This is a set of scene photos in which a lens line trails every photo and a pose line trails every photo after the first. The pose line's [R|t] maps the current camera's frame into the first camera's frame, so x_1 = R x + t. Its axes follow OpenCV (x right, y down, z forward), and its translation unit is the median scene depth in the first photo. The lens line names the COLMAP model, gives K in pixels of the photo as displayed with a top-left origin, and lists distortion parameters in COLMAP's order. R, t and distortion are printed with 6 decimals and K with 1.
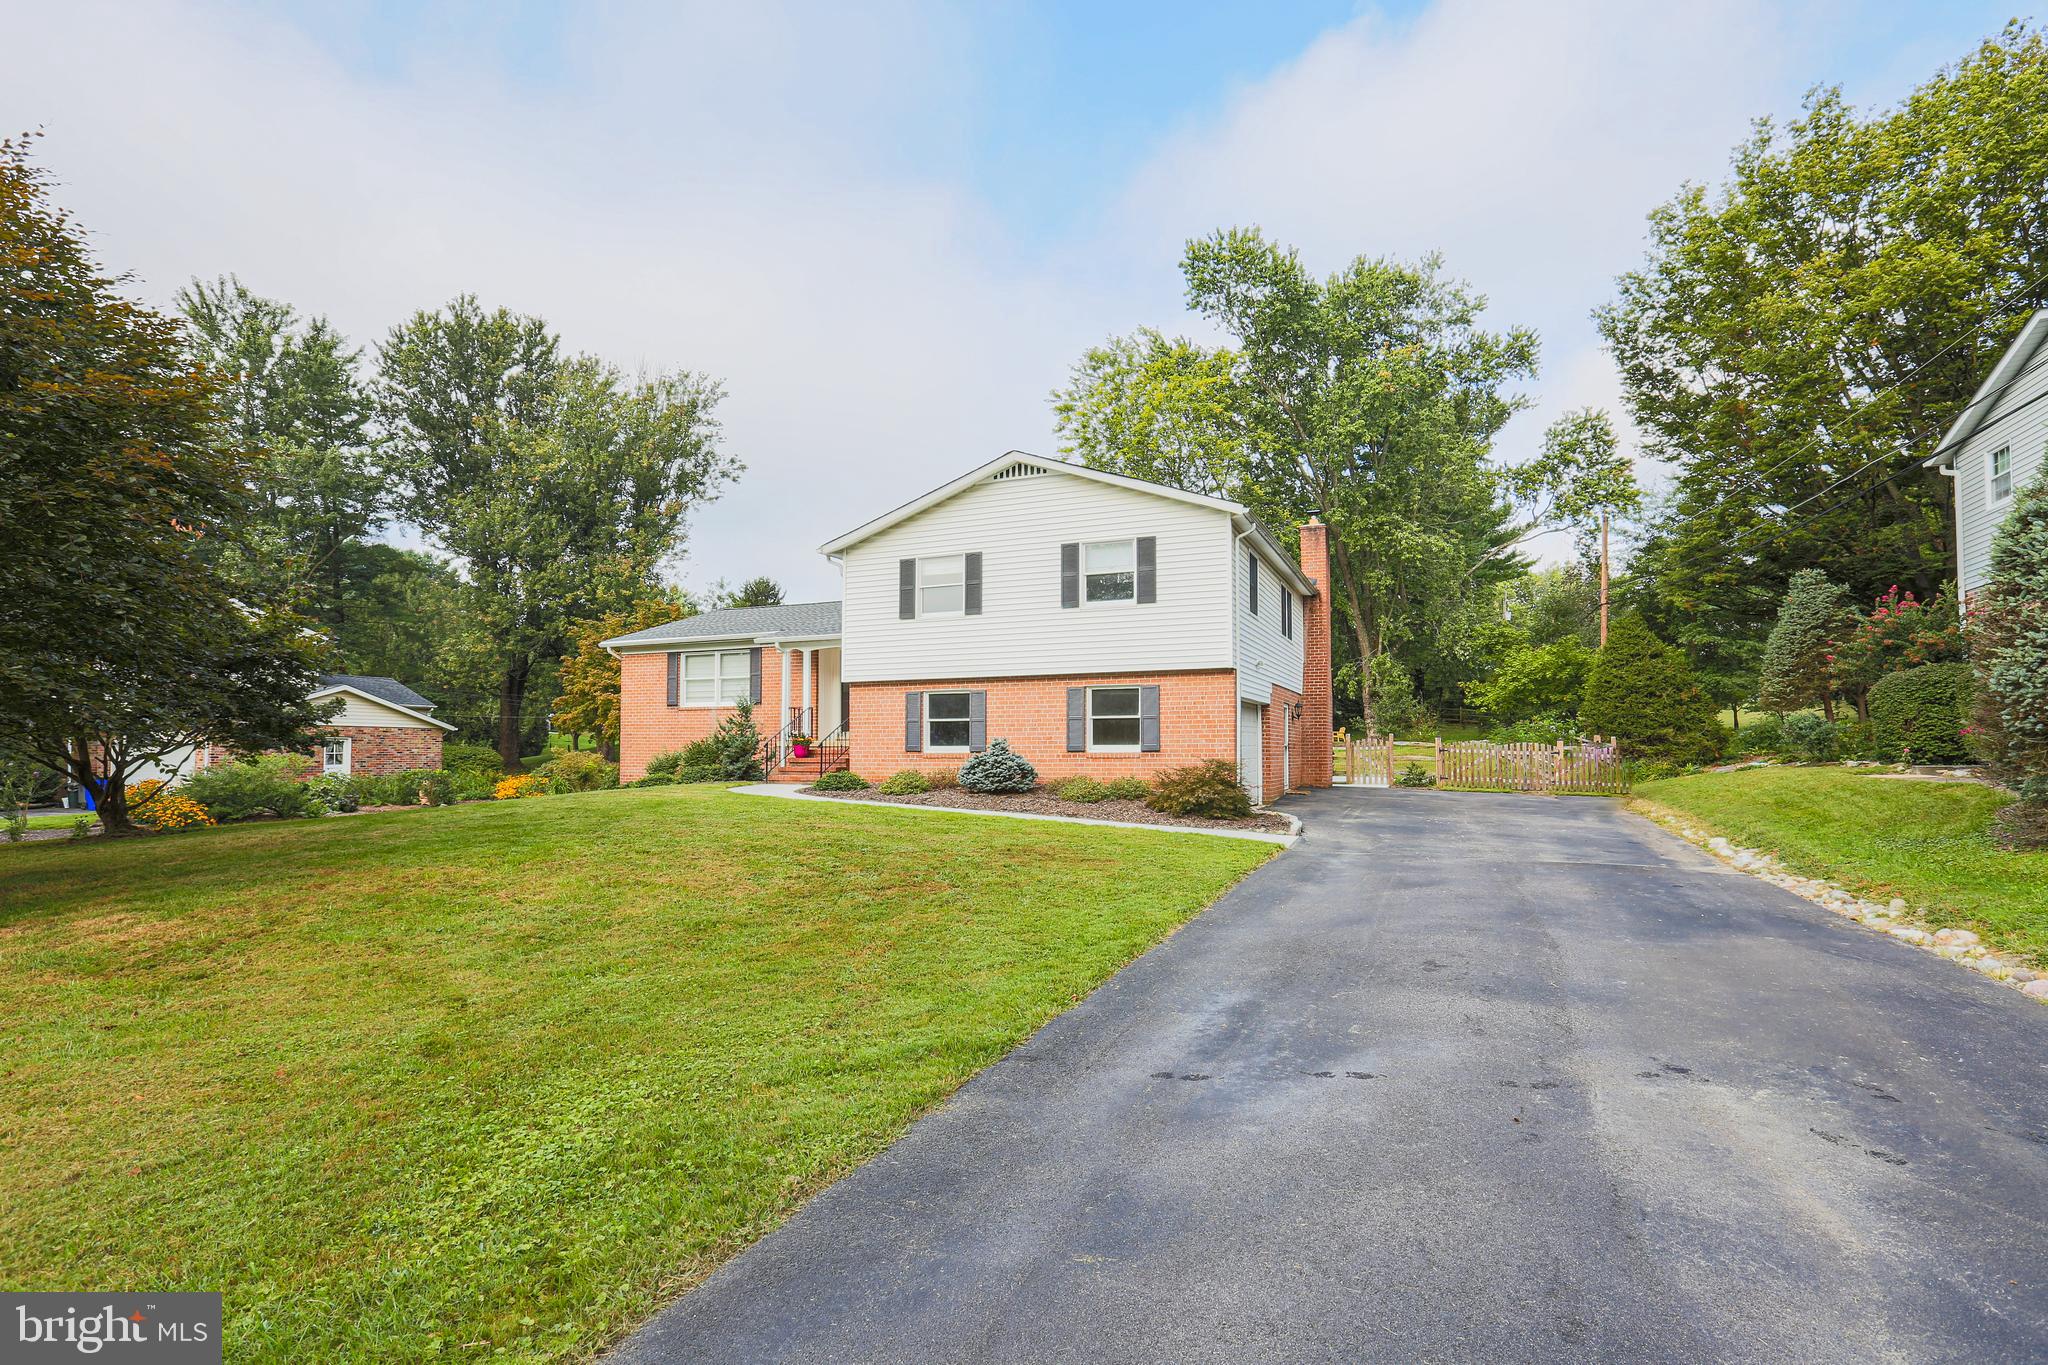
lens RADIAL K [[950.6, 0, 1172.1], [0, 950.6, 675.1], [0, 0, 1]] dist [0.001735, 0.012464]
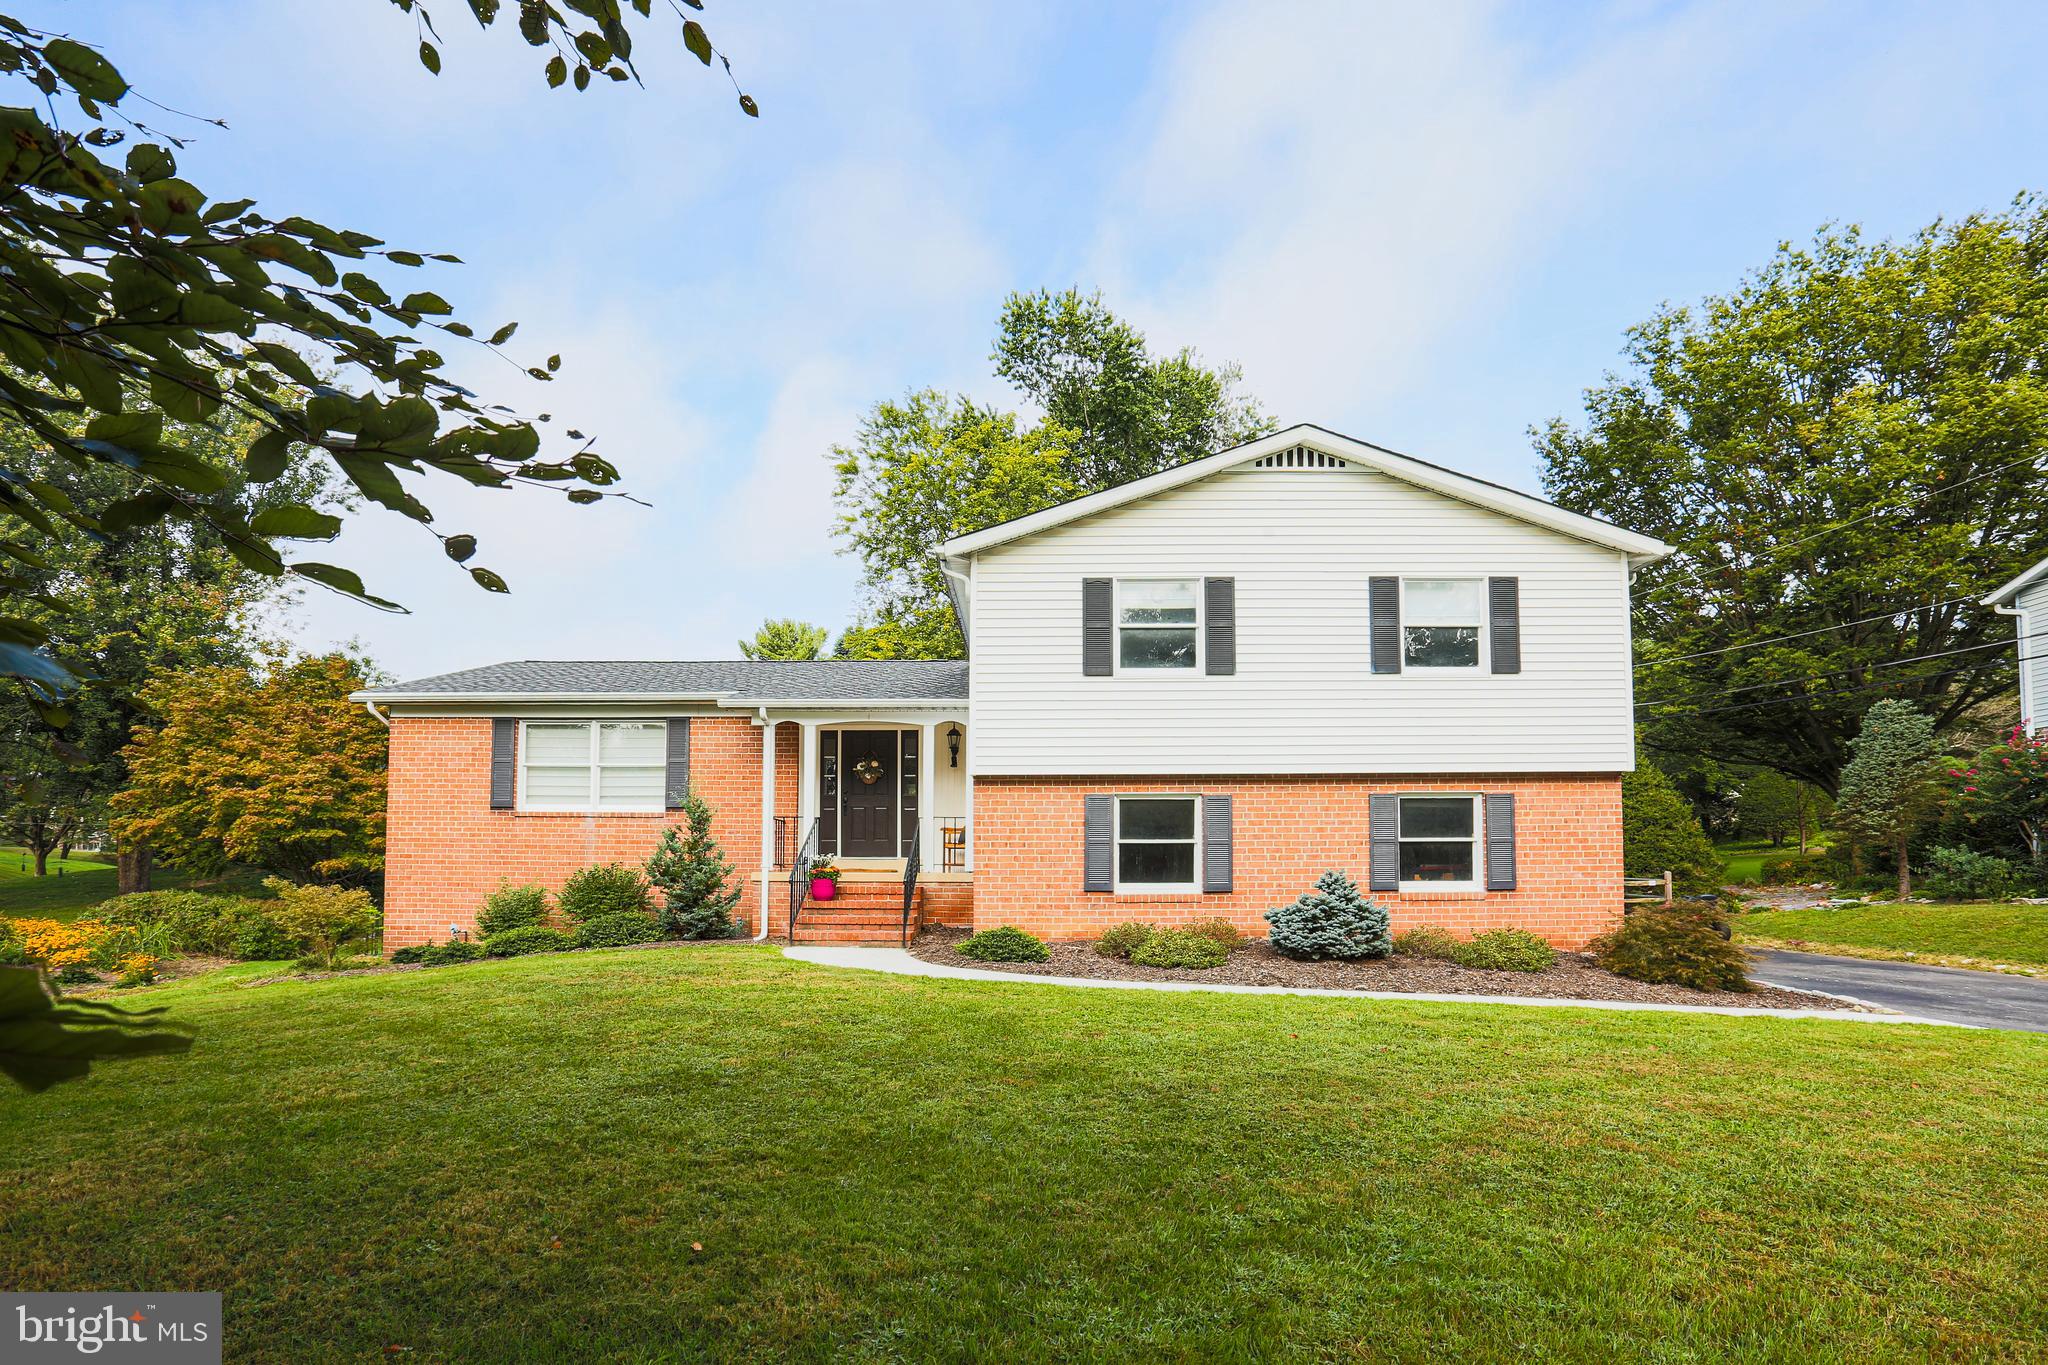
lens RADIAL K [[970.3, 0, 1107.3], [0, 970.3, 762.4], [0, 0, 1]] dist [-0.017642, 0.000012]
pose [[0.943860, 0.043391, 0.327485, -0.882834], [-0.029928, 0.998491, -0.046041, 0.047967], [-0.328988, 0.033656, 0.943734, 0.758973]]
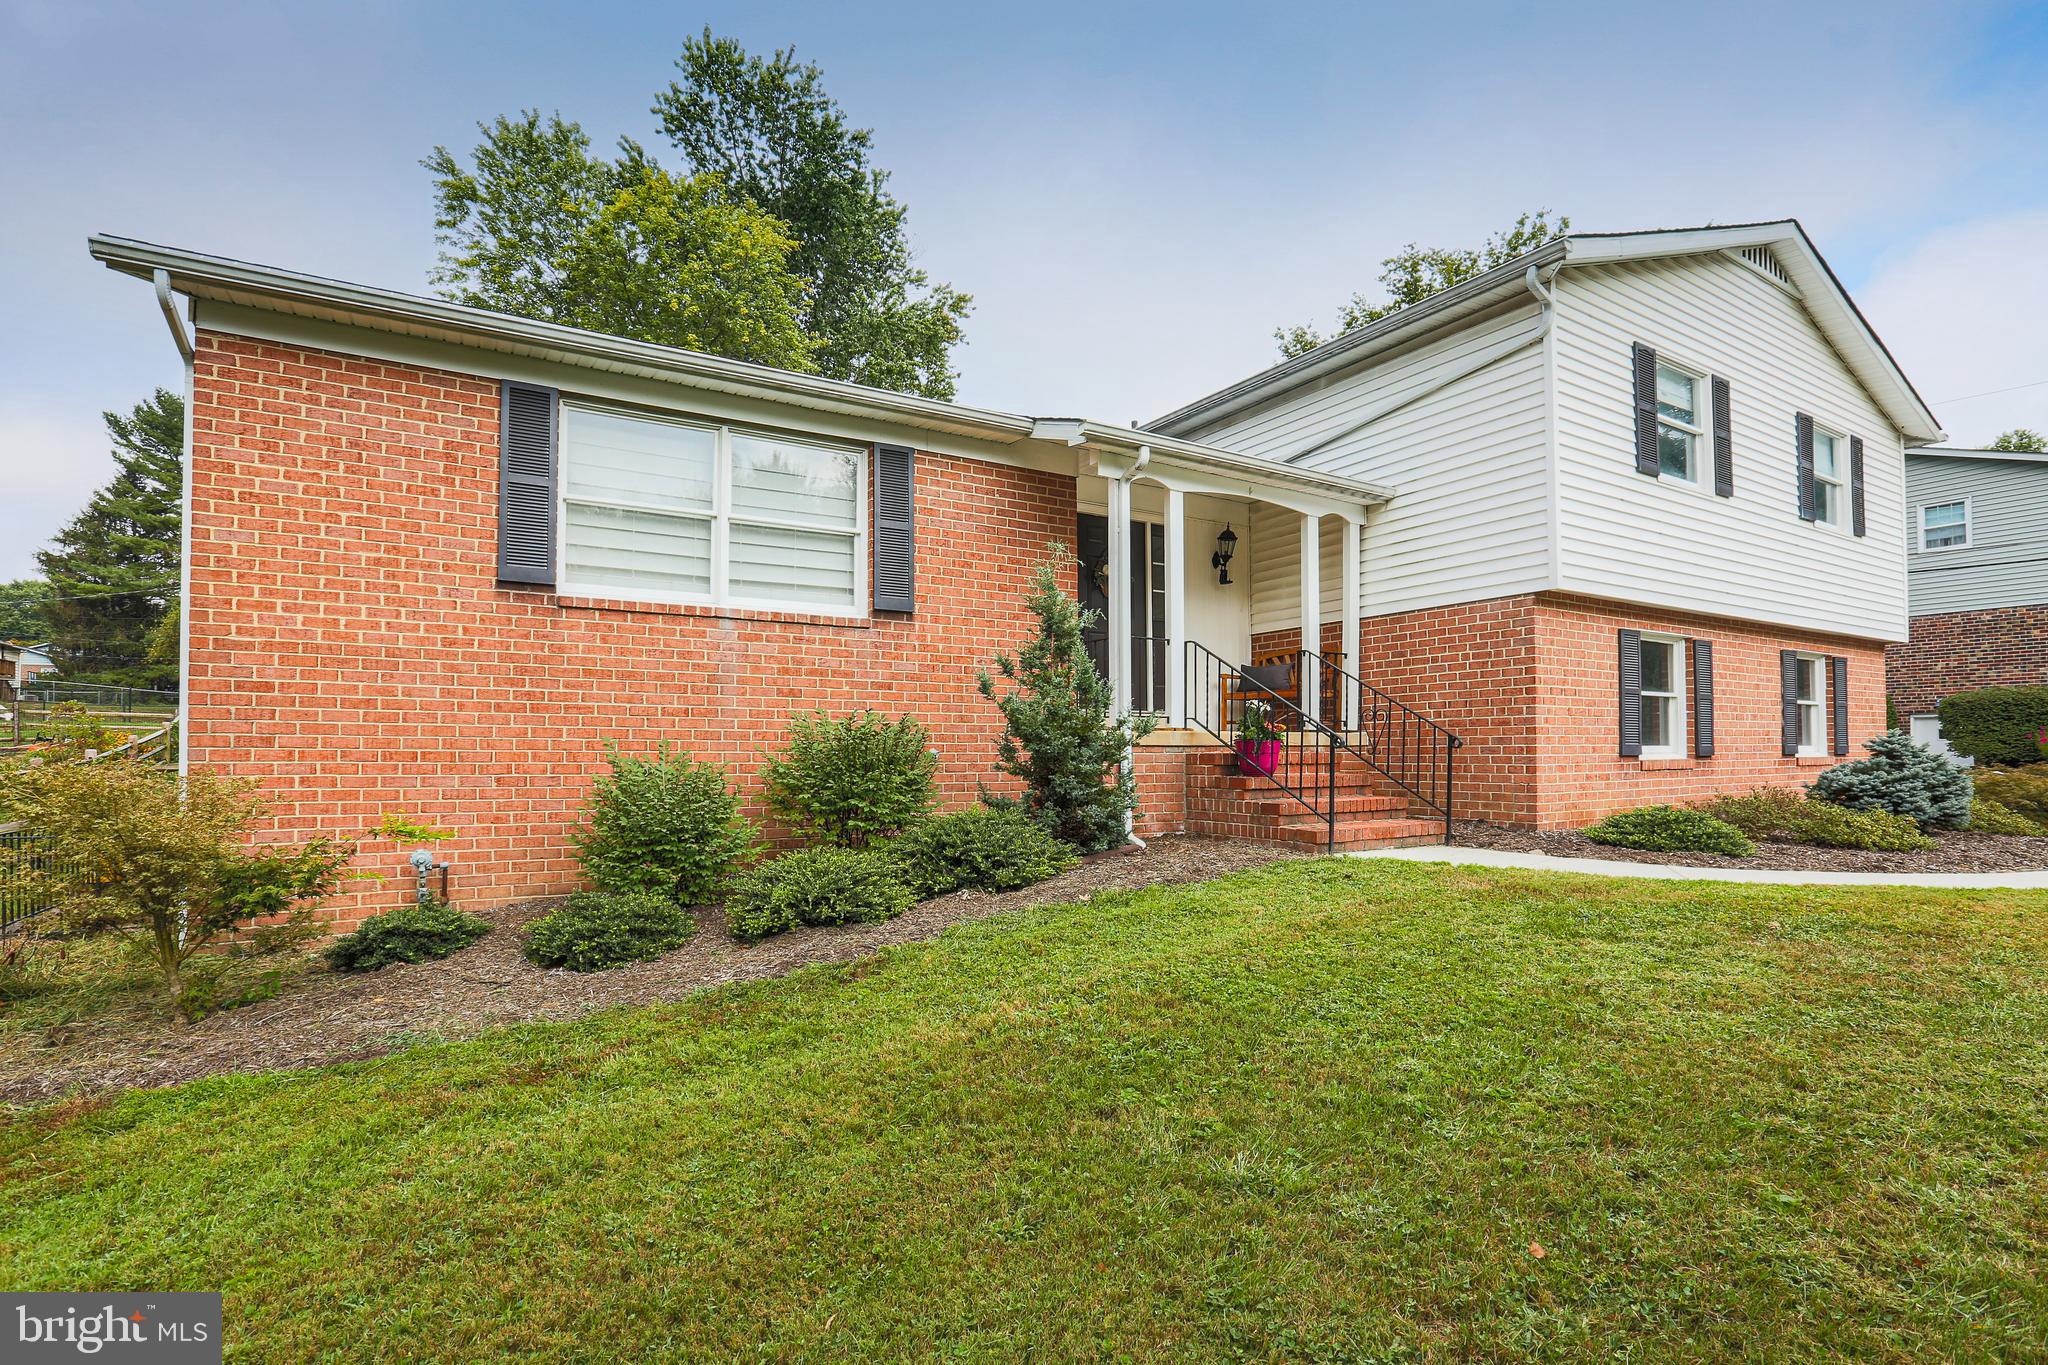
lens RADIAL K [[915.8, 0, 1036.7], [0, 915.8, 686.4], [0, 0, 1]] dist [-0.042285, 0.018933]
pose [[0.649372, 0.055761, 0.758424, -1.491661], [-0.061373, 0.997898, -0.020819, 0.135746], [-0.757990, -0.033028, 0.651429, 1.741136]]
